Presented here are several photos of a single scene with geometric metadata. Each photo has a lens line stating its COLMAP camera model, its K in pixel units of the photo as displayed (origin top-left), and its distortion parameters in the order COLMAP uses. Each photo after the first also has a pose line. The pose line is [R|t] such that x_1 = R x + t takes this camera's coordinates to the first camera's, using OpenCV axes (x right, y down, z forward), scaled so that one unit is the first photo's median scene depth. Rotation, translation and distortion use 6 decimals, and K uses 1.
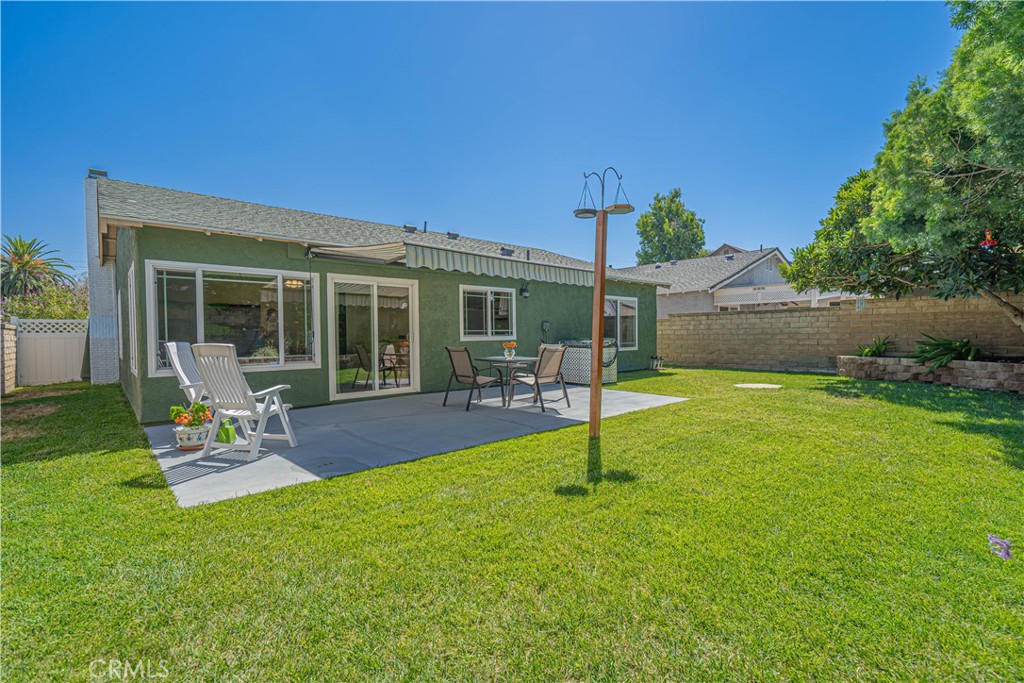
lens RADIAL K [[462.0, 0, 513.6], [0, 462.0, 344.3], [0, 0, 1]] dist [-0.003580, 0.000847]
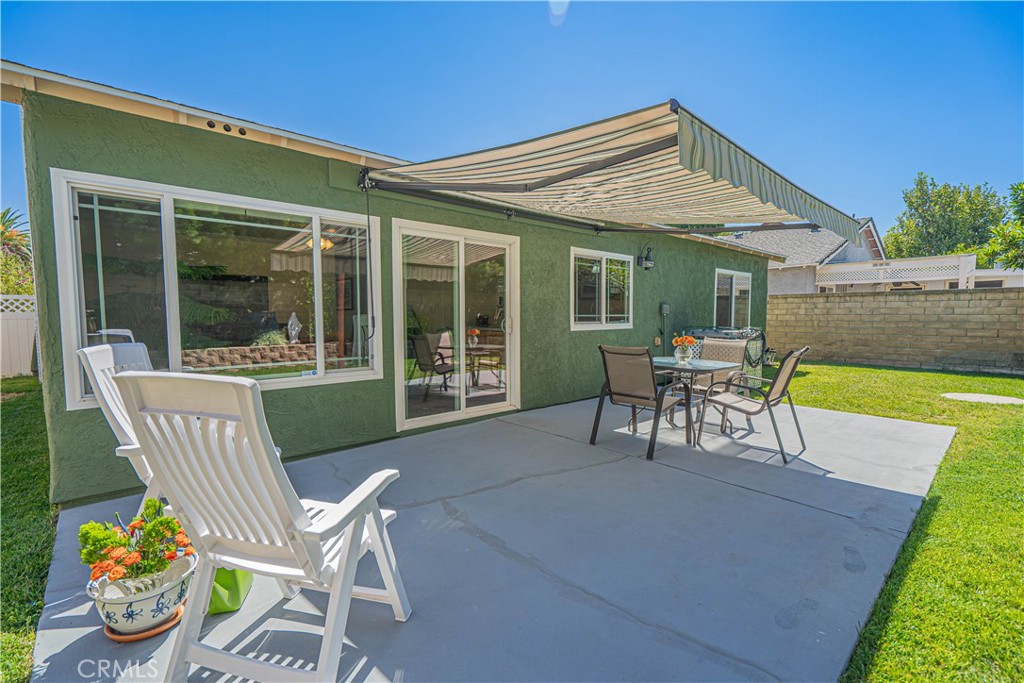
lens RADIAL K [[460.1, 0, 512.2], [0, 460.1, 347.6], [0, 0, 1]] dist [-0.002451, 0.000334]
pose [[0.999929, 0.008079, 0.008816, -0.159495], [-0.008499, 0.998774, 0.048758, -0.011812], [-0.008411, -0.048829, 0.998772, 0.253583]]
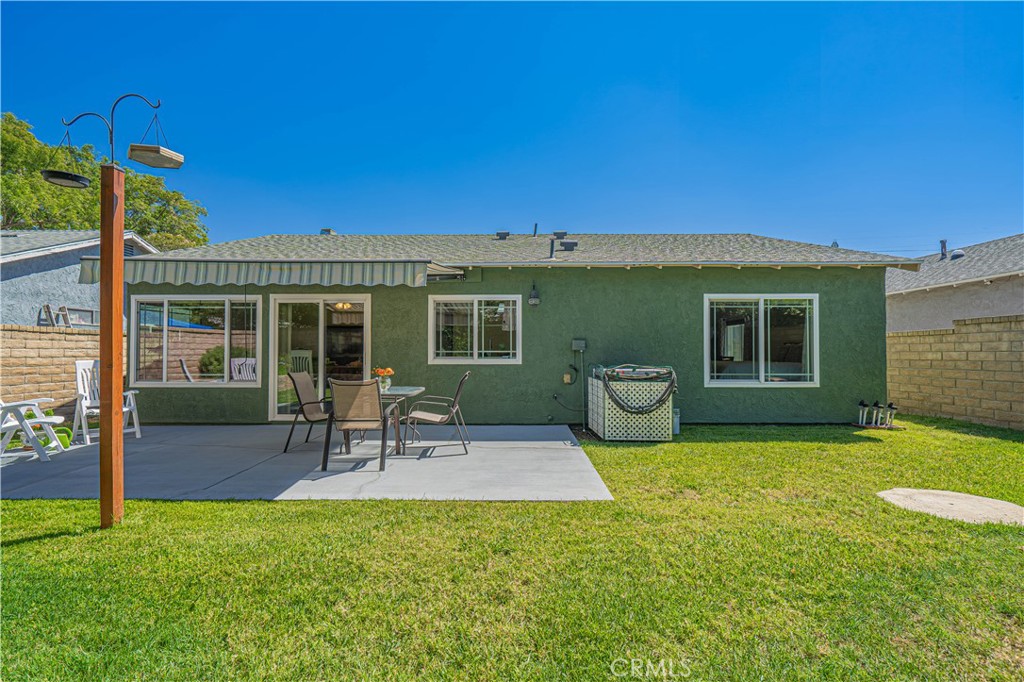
lens RADIAL K [[470.4, 0, 513.5], [0, 470.4, 342.9], [0, 0, 1]] dist [-0.004519, 0.001460]
pose [[0.734464, -0.001734, -0.678645, 0.431236], [-0.023015, 0.999358, -0.027462, -0.019672], [0.678257, 0.035789, 0.733953, 0.381895]]
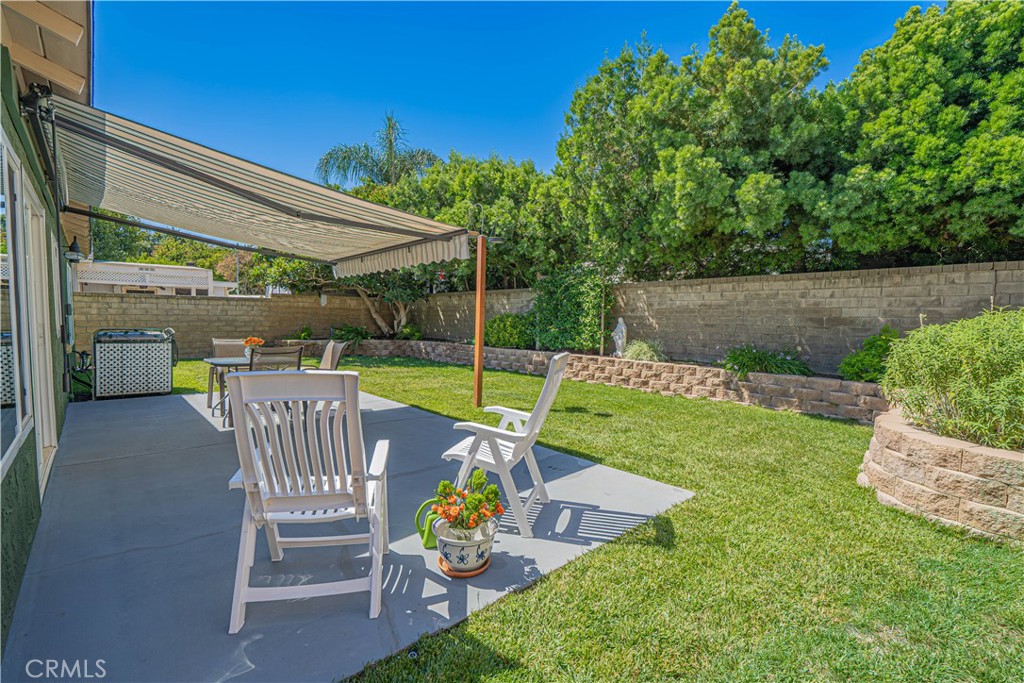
lens RADIAL K [[462.0, 0, 513.6], [0, 462.0, 344.3], [0, 0, 1]] dist [-0.003580, 0.000847]
pose [[-0.001386, -0.051172, 0.998689, -0.482983], [0.006484, 0.998668, 0.051180, -0.021149], [-0.999978, 0.006547, -0.001053, 0.382988]]
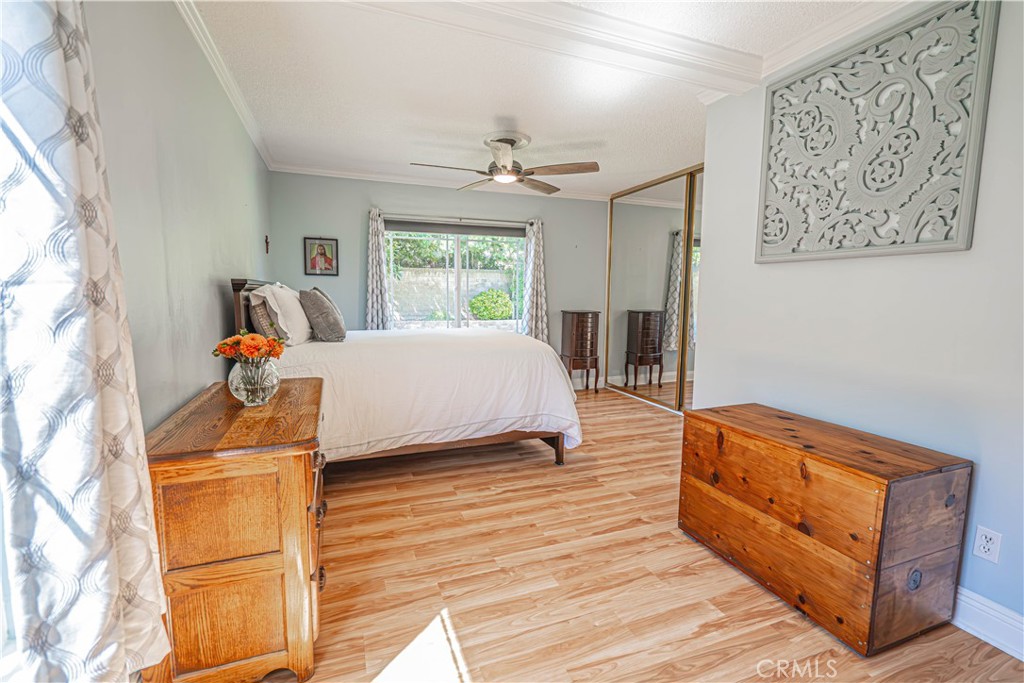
lens RADIAL K [[462.0, 0, 513.6], [0, 462.0, 344.3], [0, 0, 1]] dist [-0.003580, 0.000847]
pose [[-0.932601, -0.040584, 0.358621, 0.026678], [0.007249, 0.991351, 0.131040, -0.055856], [-0.360837, 0.124807, -0.924240, 1.497650]]
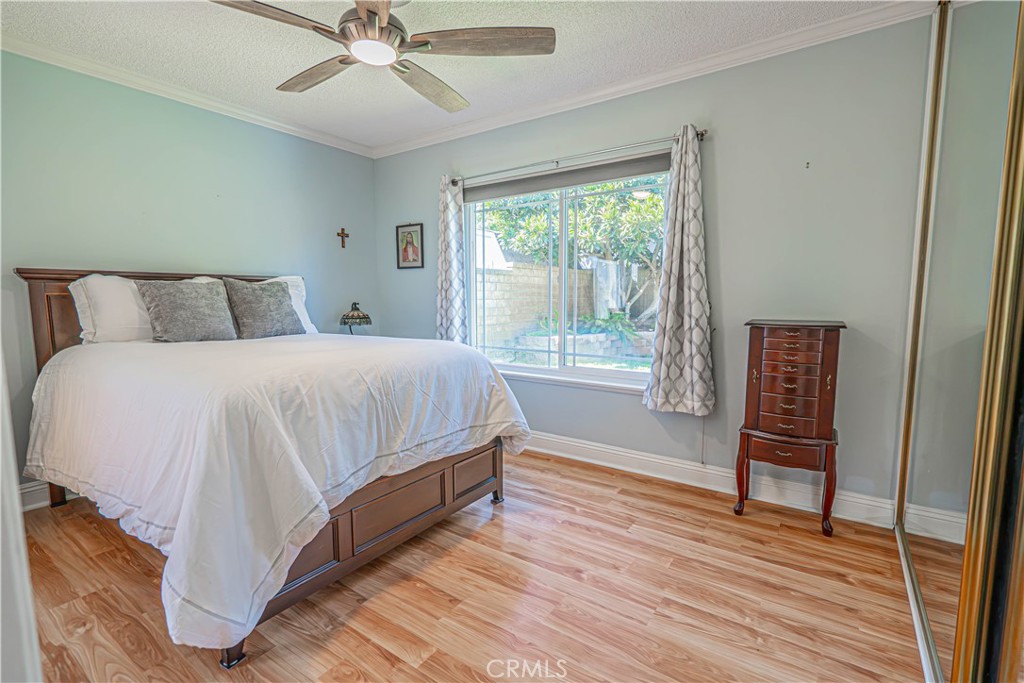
lens RADIAL K [[465.8, 0, 515.5], [0, 465.8, 345.4], [0, 0, 1]] dist [-0.001069, 0.000155]
pose [[-0.223479, -0.093024, 0.970259, -0.030722], [0.027239, 0.994451, 0.101618, -0.039806], [-0.974328, 0.049138, -0.219705, 1.180113]]
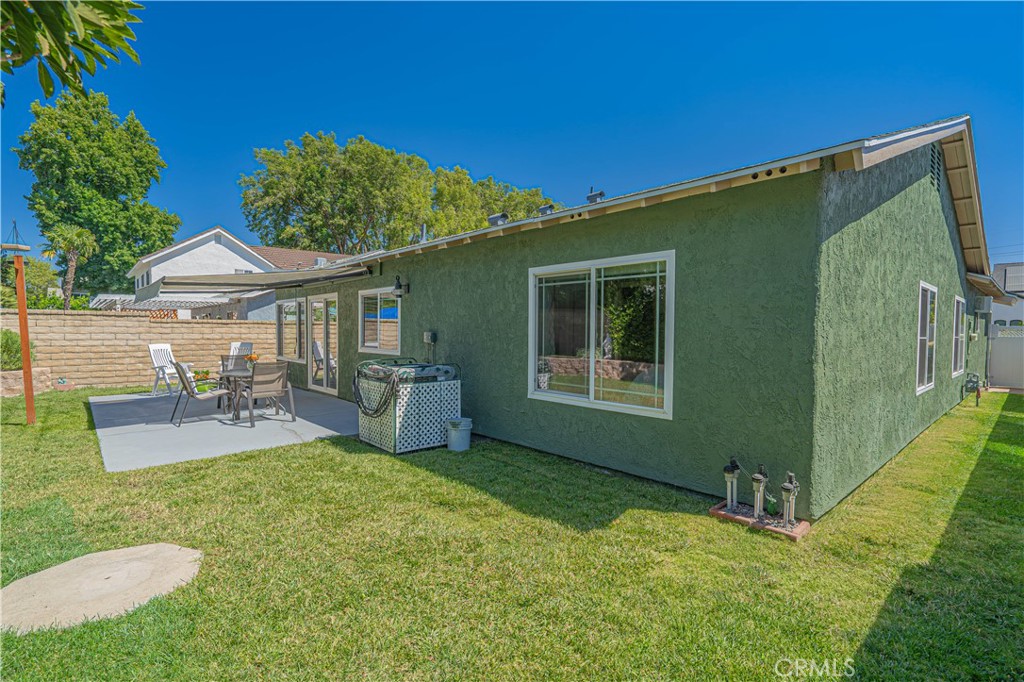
lens RADIAL K [[486.4, 0, 514.9], [0, 486.4, 343.5], [0, 0, 1]] dist [-0.002195, 0.000466]
pose [[0.002519, 0.040894, -0.999160, 0.665337], [-0.026899, 0.998805, 0.040812, -0.055827], [0.999635, 0.026773, 0.003616, 1.013214]]
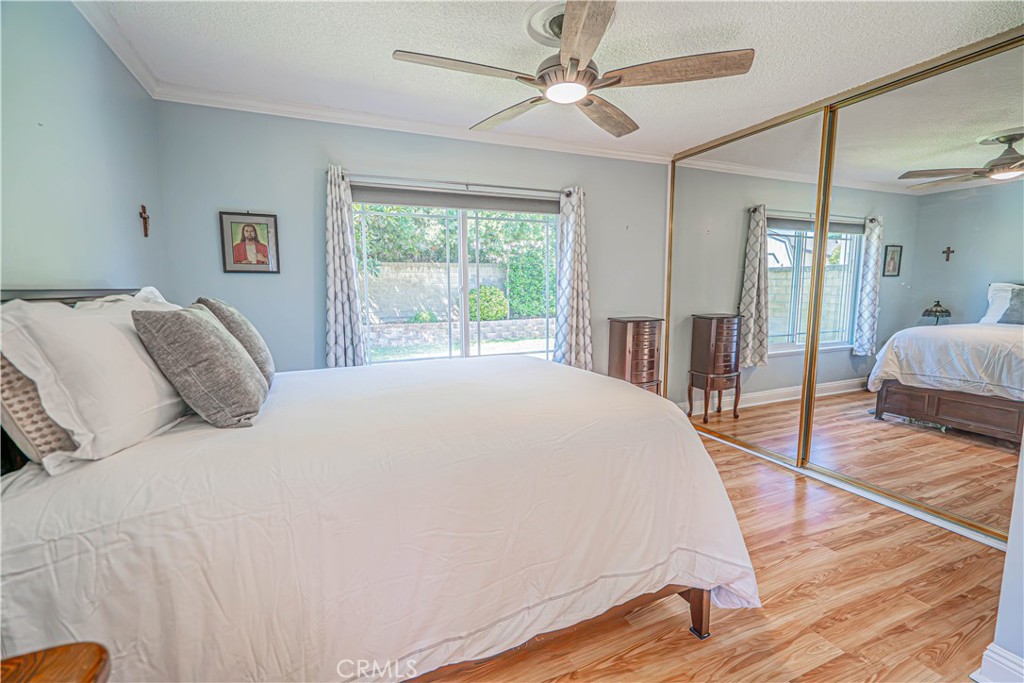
lens RADIAL K [[461.9, 0, 514.0], [0, 461.9, 345.8], [0, 0, 1]] dist [-0.002226, 0.000703]
pose [[-0.947644, -0.027259, 0.318163, 0.112190], [0.020774, 0.988977, 0.146606, -0.058539], [-0.318653, 0.145540, -0.936632, 1.375104]]
